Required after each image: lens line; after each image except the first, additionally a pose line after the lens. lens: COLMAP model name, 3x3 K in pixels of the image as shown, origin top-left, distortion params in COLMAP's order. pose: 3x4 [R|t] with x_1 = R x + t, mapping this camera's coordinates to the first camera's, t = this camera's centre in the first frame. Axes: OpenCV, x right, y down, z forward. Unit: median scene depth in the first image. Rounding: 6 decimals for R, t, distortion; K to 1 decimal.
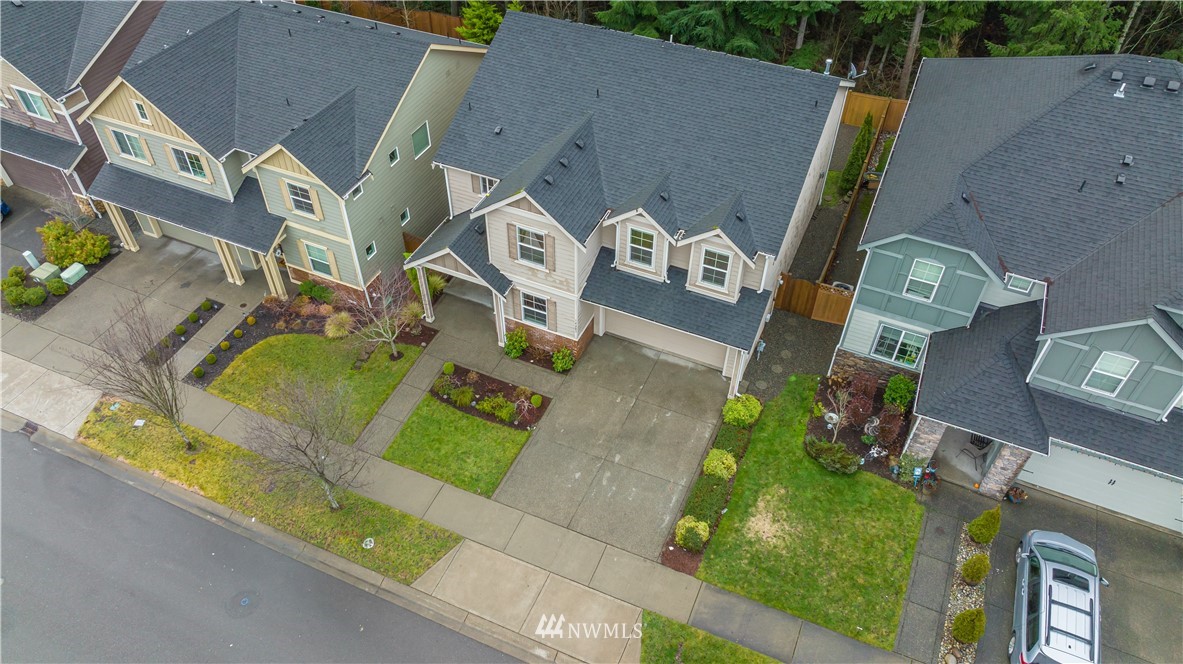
lens RADIAL K [[833.0, 0, 596.4], [0, 833.0, 330.7], [0, 0, 1]] dist [-0.006335, -0.001945]
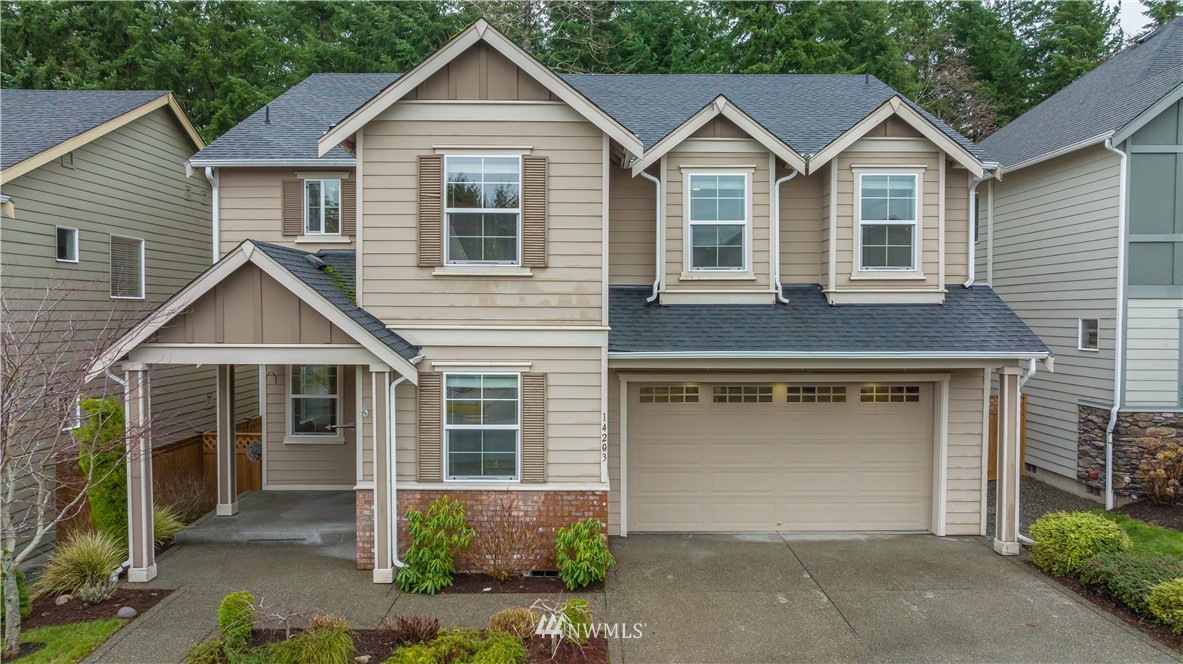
lens RADIAL K [[833.0, 0, 592.9], [0, 833.0, 332.5], [0, 0, 1]] dist [-0.006335, -0.001945]
pose [[0.914607, -0.022126, 0.403738, -0.188594], [0.293316, 0.723589, -0.624808, 0.202790], [-0.278316, 0.689877, 0.668289, 0.743817]]
